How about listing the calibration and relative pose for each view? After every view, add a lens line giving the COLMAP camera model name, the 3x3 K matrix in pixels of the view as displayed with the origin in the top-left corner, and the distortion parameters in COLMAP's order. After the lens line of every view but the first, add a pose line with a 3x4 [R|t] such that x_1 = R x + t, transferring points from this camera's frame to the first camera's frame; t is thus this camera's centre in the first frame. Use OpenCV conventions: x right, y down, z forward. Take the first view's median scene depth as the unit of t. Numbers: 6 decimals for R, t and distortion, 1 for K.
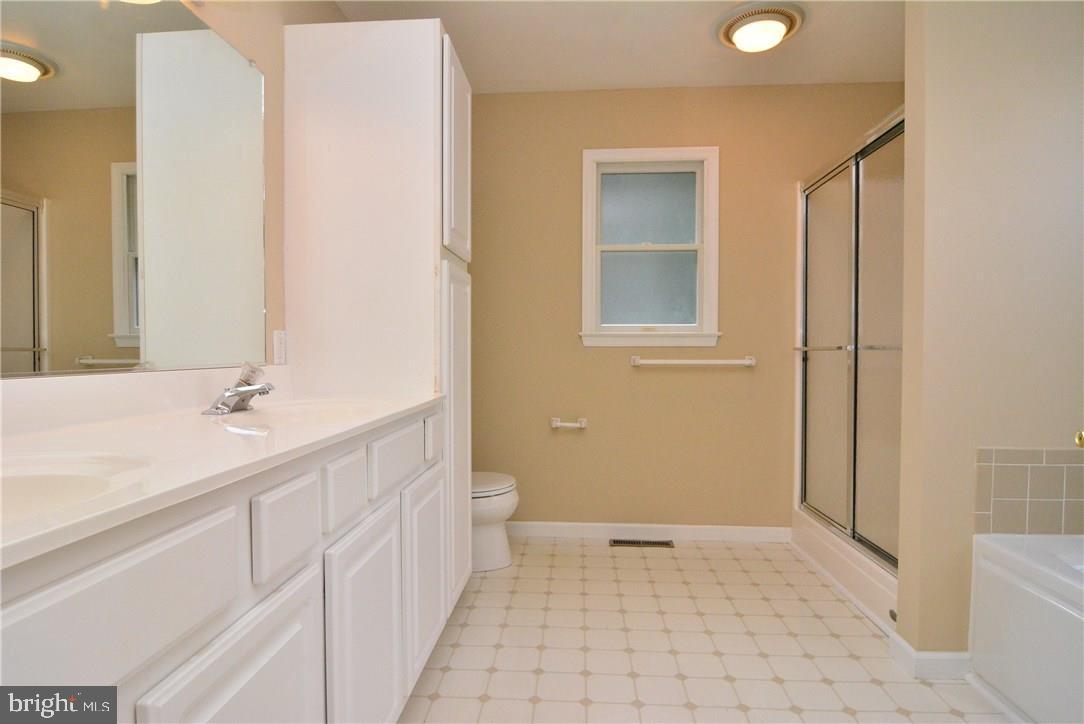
lens RADIAL K [[583.8, 0, 539.7], [0, 583.8, 362.2], [0, 0, 1]] dist [-0.016619, -0.002089]
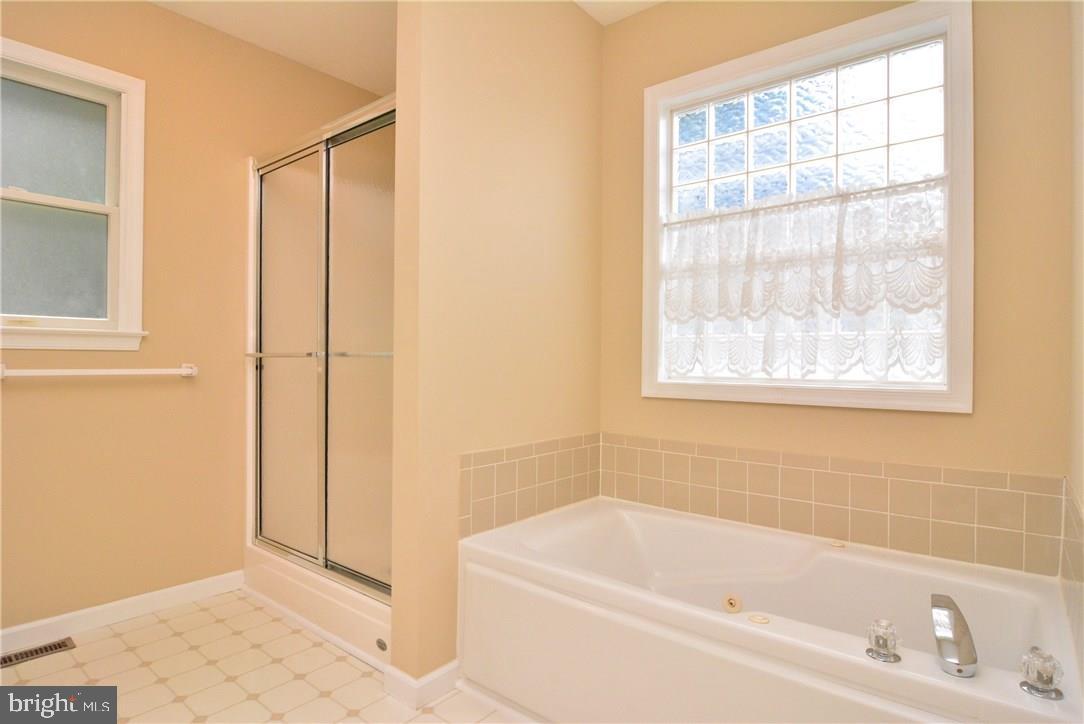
lens RADIAL K [[583.8, 0, 539.7], [0, 583.8, 362.2], [0, 0, 1]] dist [-0.016619, -0.002089]
pose [[0.581582, 0.000584, 0.813488, 0.003822], [0.009278, 0.999930, -0.007351, -0.003052], [-0.813435, 0.011823, 0.581536, 0.206662]]
